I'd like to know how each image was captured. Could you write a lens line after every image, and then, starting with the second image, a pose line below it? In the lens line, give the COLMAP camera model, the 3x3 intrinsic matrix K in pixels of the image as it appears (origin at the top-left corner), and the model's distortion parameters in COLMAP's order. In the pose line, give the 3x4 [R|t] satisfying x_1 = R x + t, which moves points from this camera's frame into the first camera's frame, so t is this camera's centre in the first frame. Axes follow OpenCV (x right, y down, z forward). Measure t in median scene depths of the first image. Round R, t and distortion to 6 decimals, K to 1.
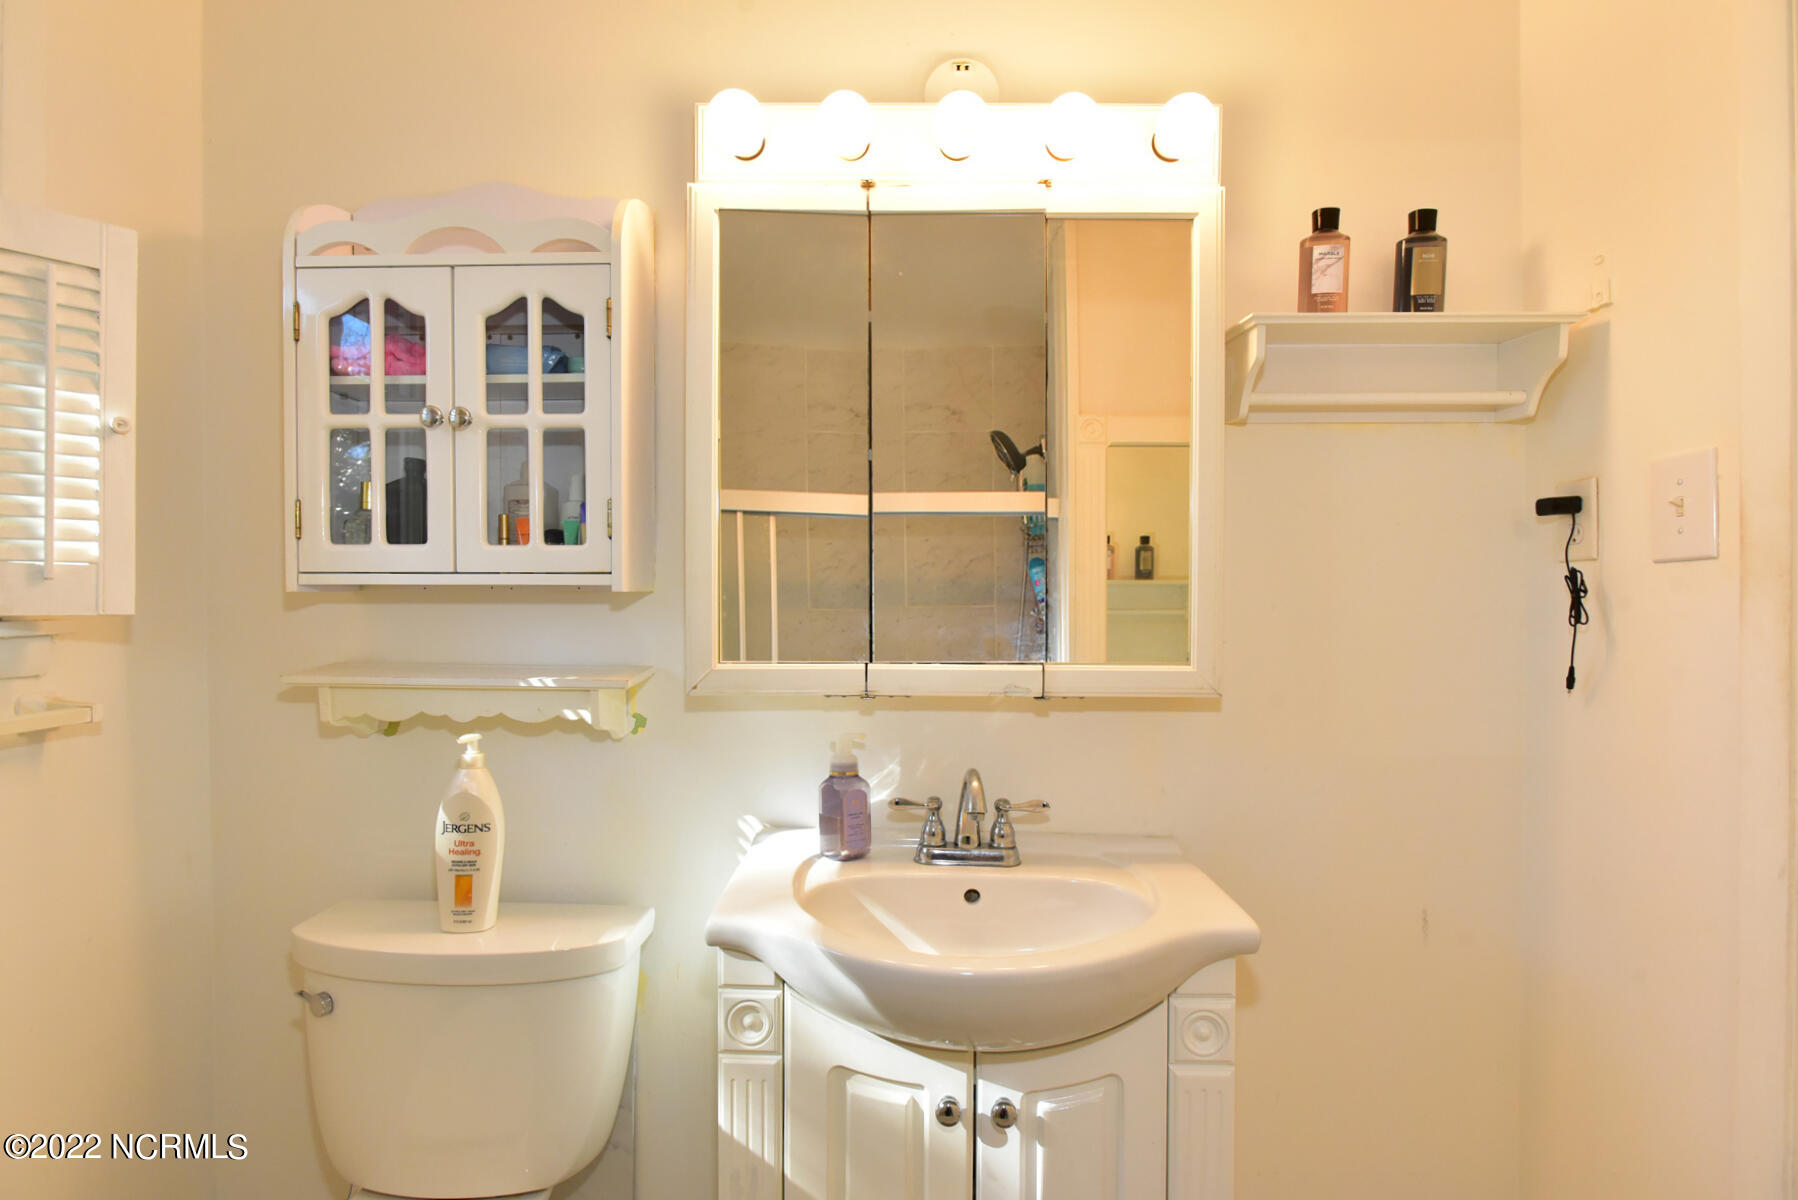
lens RADIAL K [[854.5, 0, 891.0], [0, 854.5, 598.5], [0, 0, 1]] dist [-0.008396, 0.000165]
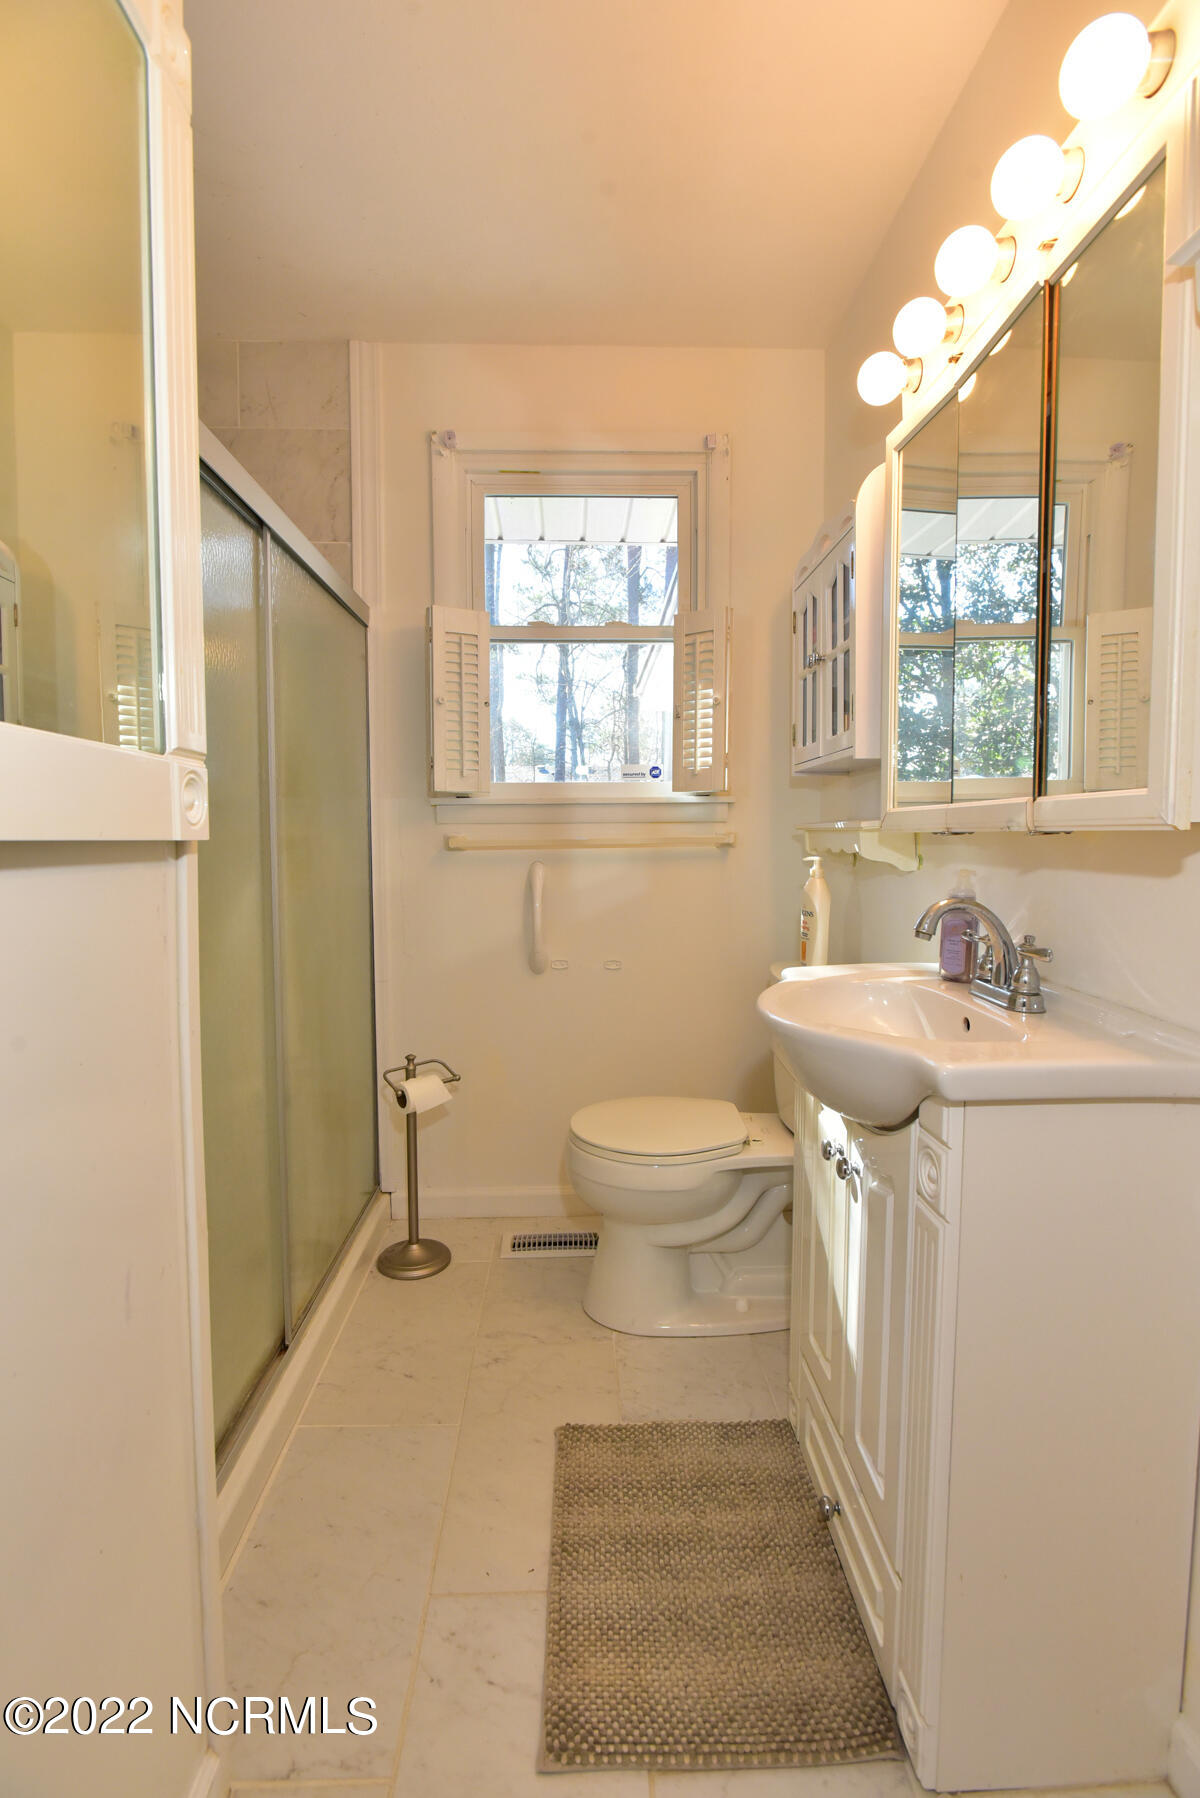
lens RADIAL K [[854.5, 0, 600.0], [0, 854.5, 897.3], [0, 0, 1]] dist [-0.008396, 0.000165]
pose [[0.072321, 0.063417, -0.995363, 1.227282], [-0.005895, 0.997986, 0.063156, 0.153674], [0.997364, 0.001300, 0.072549, 0.536842]]
